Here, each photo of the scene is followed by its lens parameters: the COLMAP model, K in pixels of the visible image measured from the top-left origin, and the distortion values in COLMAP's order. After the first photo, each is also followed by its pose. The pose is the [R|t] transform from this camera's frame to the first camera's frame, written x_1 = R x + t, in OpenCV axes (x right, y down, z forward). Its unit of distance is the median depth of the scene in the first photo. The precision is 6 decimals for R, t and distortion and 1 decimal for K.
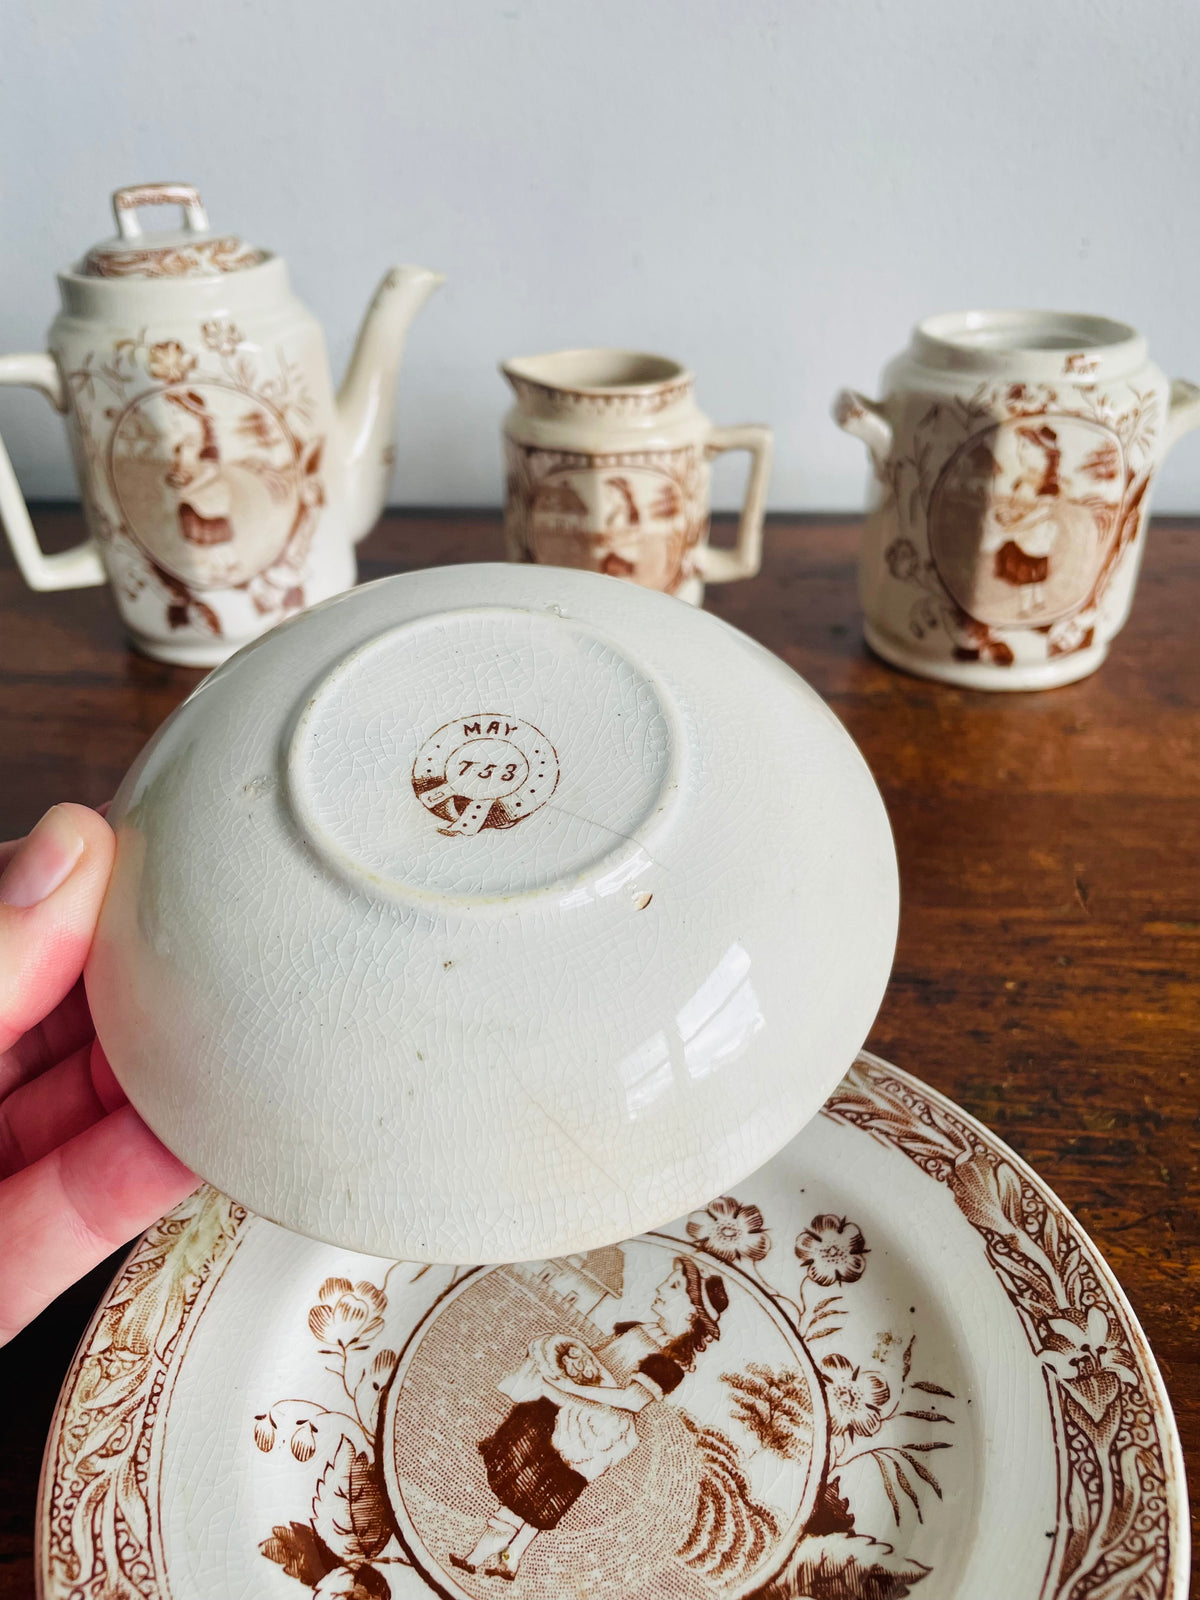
lens RADIAL K [[1250.4, 0, 610.7], [0, 1250.4, 802.3], [0, 0, 1]] dist [0.069515, -0.152412]
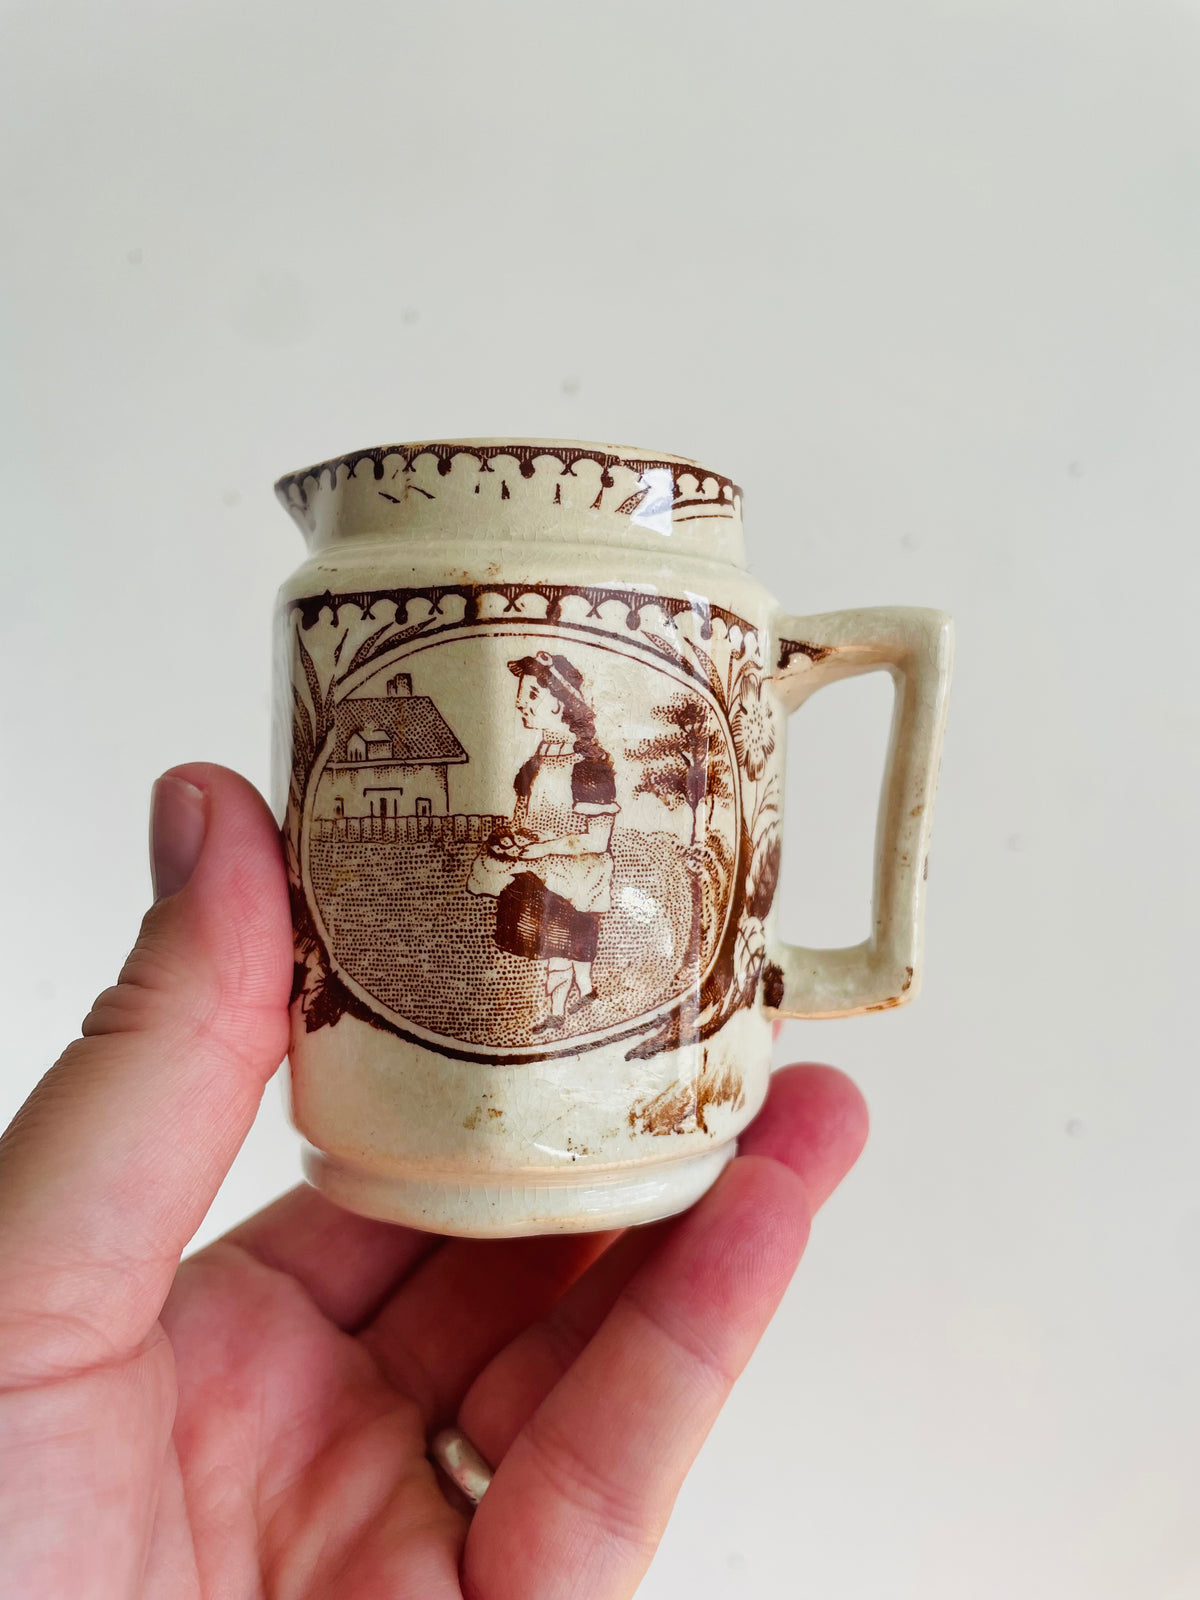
lens RADIAL K [[1226.7, 0, 617.5], [0, 1226.7, 796.5], [0, 0, 1]] dist [0.072495, -0.103746]
pose [[0.999428, 0.016445, 0.029560, 0.015983], [0.001287, 0.854749, -0.519040, -0.048948], [-0.033802, 0.518781, 0.854239, 0.755612]]
